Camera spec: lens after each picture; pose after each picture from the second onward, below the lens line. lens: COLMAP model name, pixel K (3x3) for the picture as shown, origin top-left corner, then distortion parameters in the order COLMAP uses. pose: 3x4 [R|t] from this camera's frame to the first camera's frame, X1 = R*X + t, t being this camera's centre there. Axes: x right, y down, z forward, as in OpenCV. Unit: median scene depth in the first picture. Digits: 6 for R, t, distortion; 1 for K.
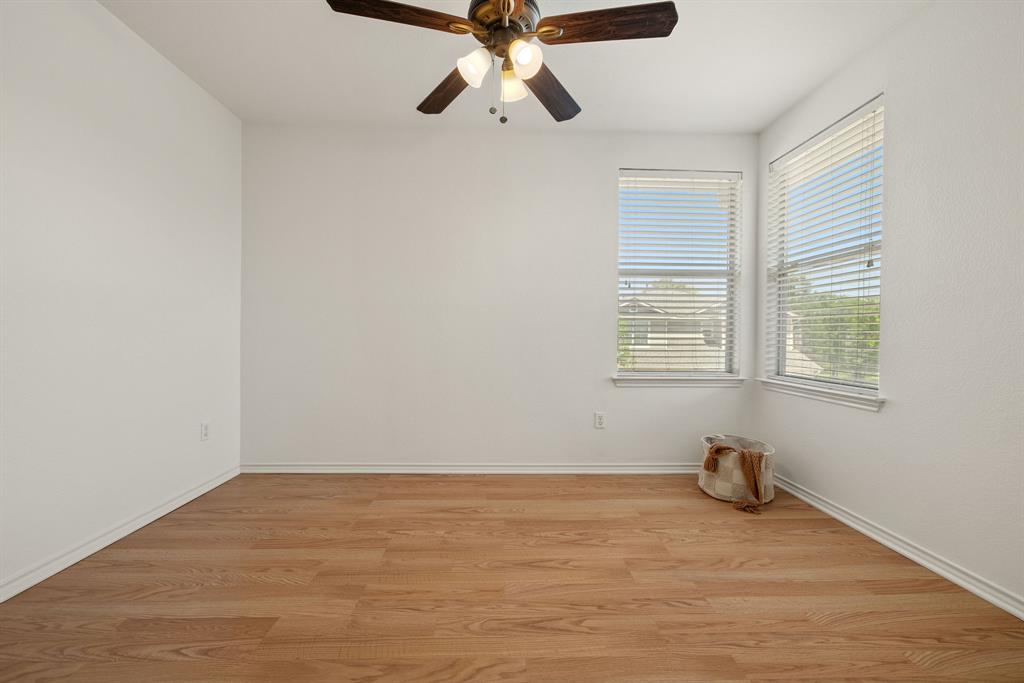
lens RADIAL K [[427.6, 0, 509.5], [0, 427.6, 340.7], [0, 0, 1]] dist [0.000646, 0.000358]
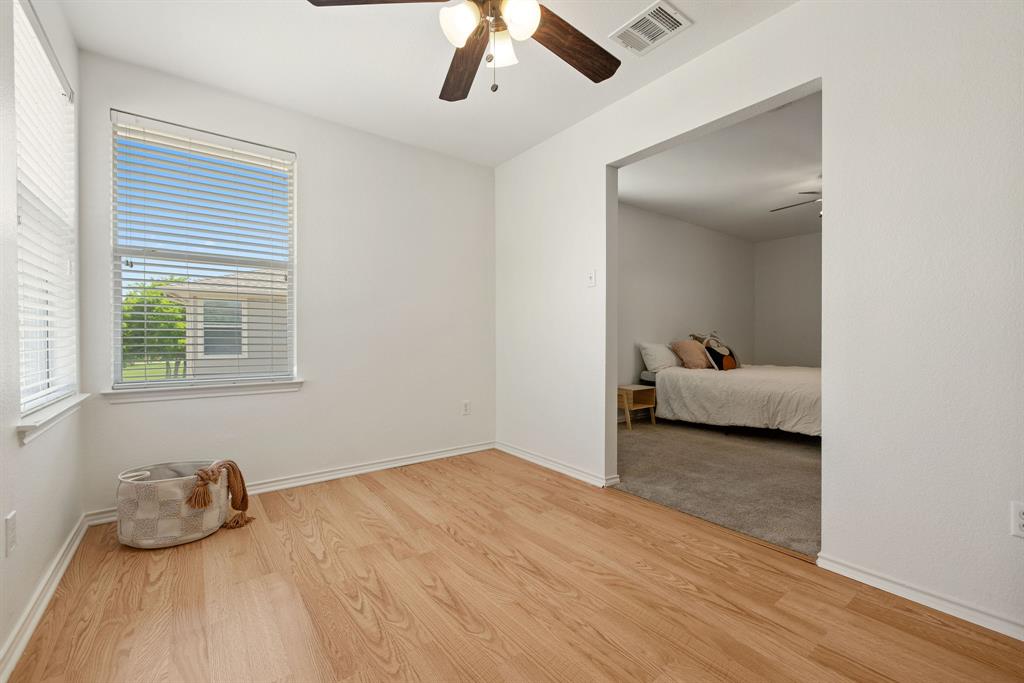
lens RADIAL K [[427.6, 0, 509.8], [0, 427.6, 338.5], [0, 0, 1]] dist [0.000646, 0.000358]
pose [[-0.579490, -0.011118, 0.814903, -0.730295], [0.006727, 0.999808, 0.018425, -0.024721], [-0.814951, 0.016159, -0.579304, 1.443698]]
